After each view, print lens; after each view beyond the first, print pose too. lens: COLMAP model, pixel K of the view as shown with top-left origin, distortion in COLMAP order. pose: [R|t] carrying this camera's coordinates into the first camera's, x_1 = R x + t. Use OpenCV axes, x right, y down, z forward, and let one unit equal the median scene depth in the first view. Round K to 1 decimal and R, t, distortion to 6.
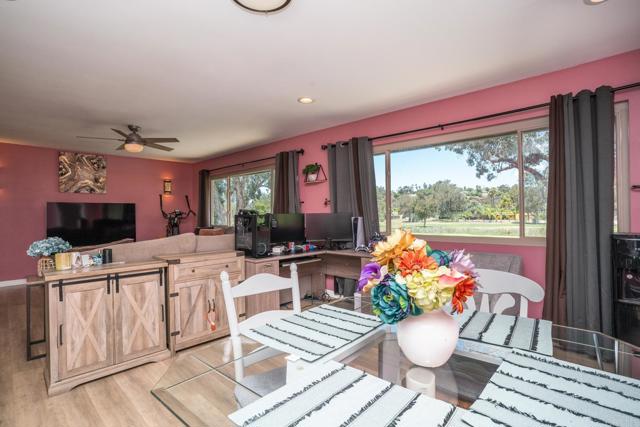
lens RADIAL K [[325.1, 0, 334.5], [0, 325.1, 212.7], [0, 0, 1]] dist [-0.066185, 0.032469]
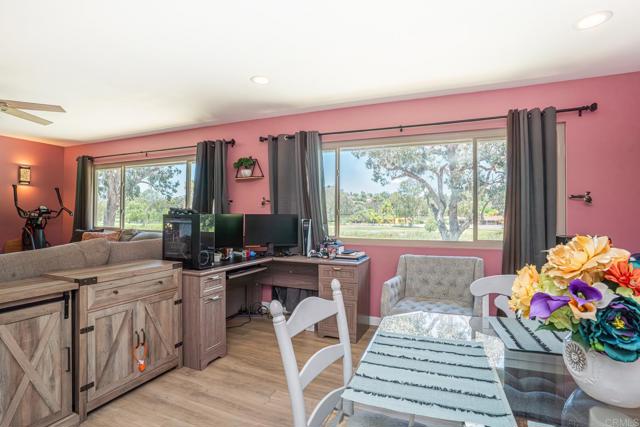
lens RADIAL K [[325.1, 0, 334.5], [0, 325.1, 212.7], [0, 0, 1]] dist [-0.066185, 0.032469]
pose [[0.938133, 0.019193, 0.345743, -0.171649], [-0.016415, 0.999805, -0.010962, 0.003926], [-0.345886, 0.004609, 0.938265, 0.129531]]
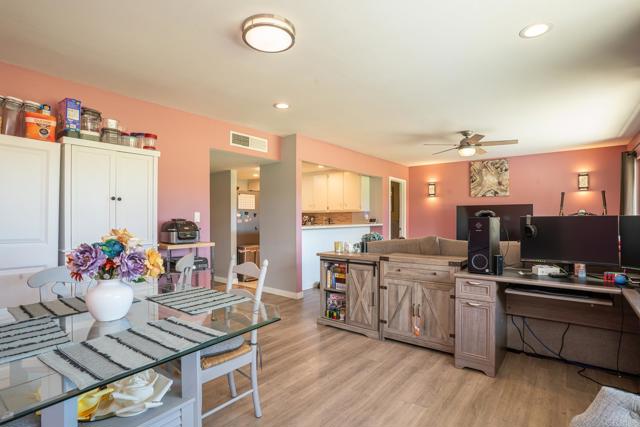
lens RADIAL K [[327.6, 0, 307.0], [0, 327.6, 221.5], [0, 0, 1]] dist [-0.001255, -0.000292]
pose [[0.034508, 0.020549, -0.999193, 0.463456], [0.005124, 0.999772, 0.020738, -0.003131], [0.999391, -0.005835, 0.034395, 0.485907]]
